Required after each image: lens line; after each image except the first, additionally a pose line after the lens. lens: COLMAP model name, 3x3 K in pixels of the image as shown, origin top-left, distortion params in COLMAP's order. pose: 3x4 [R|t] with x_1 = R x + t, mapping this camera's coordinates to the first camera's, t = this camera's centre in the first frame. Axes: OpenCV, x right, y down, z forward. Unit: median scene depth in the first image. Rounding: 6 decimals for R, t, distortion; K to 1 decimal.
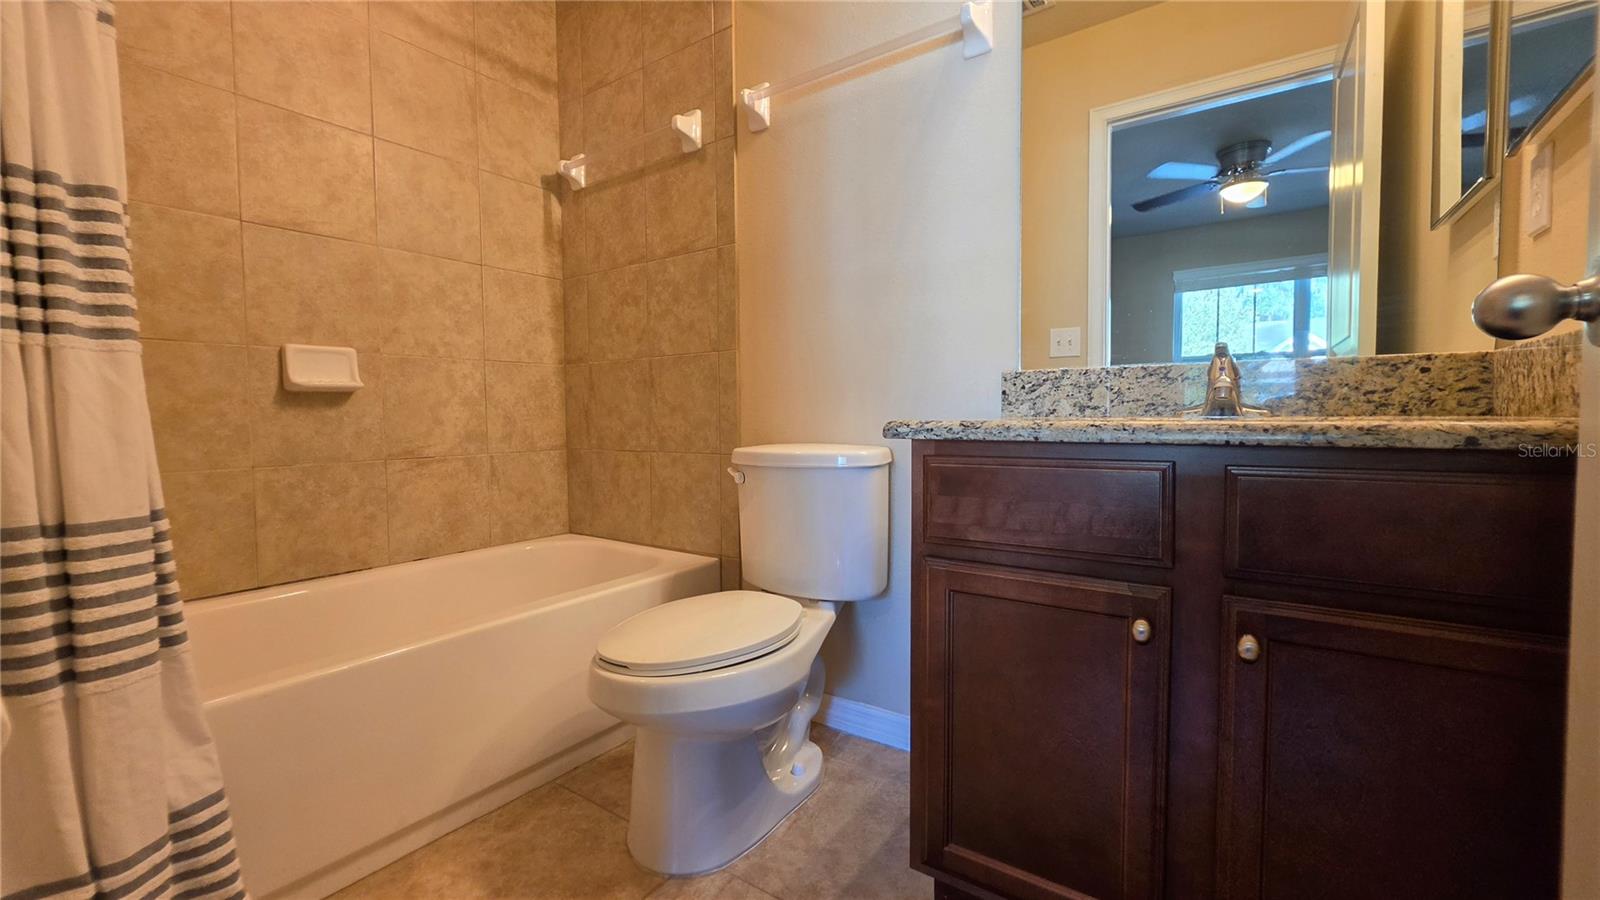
lens RADIAL K [[643.4, 0, 796.4], [0, 643.4, 448.4], [0, 0, 1]] dist [-0.003236, -0.000715]
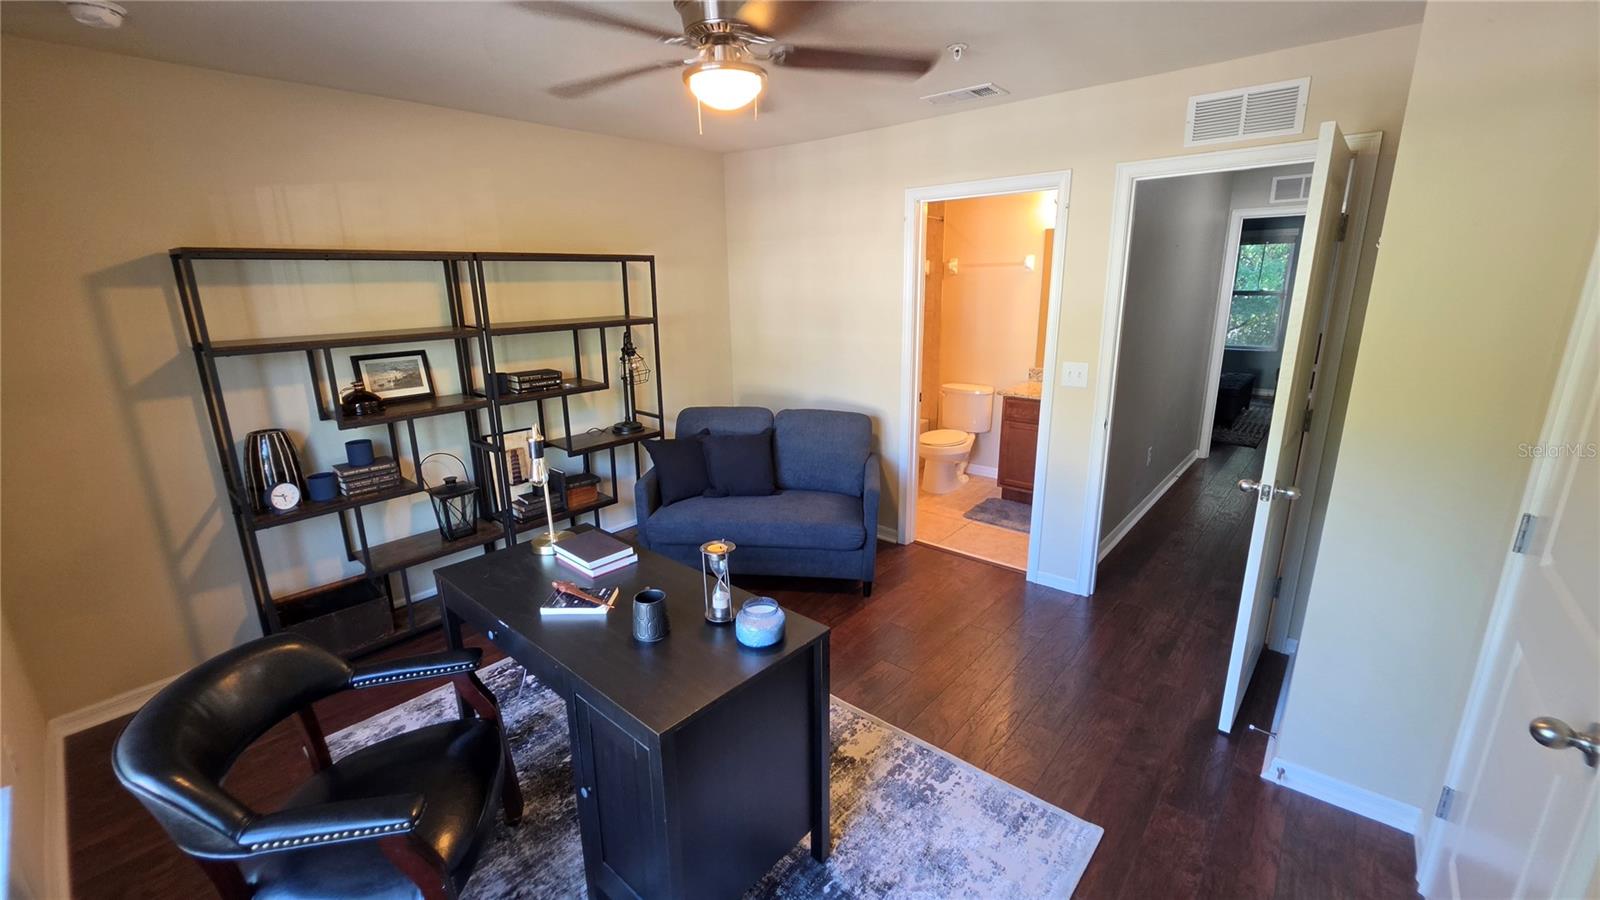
lens RADIAL K [[643.4, 0, 797.2], [0, 643.4, 442.8], [0, 0, 1]] dist [-0.003236, -0.000715]
pose [[0.994881, 0.021669, -0.098705, -0.519788], [-0.001766, 0.980319, 0.197410, -0.366484], [0.101040, -0.196225, 0.975339, -2.339214]]
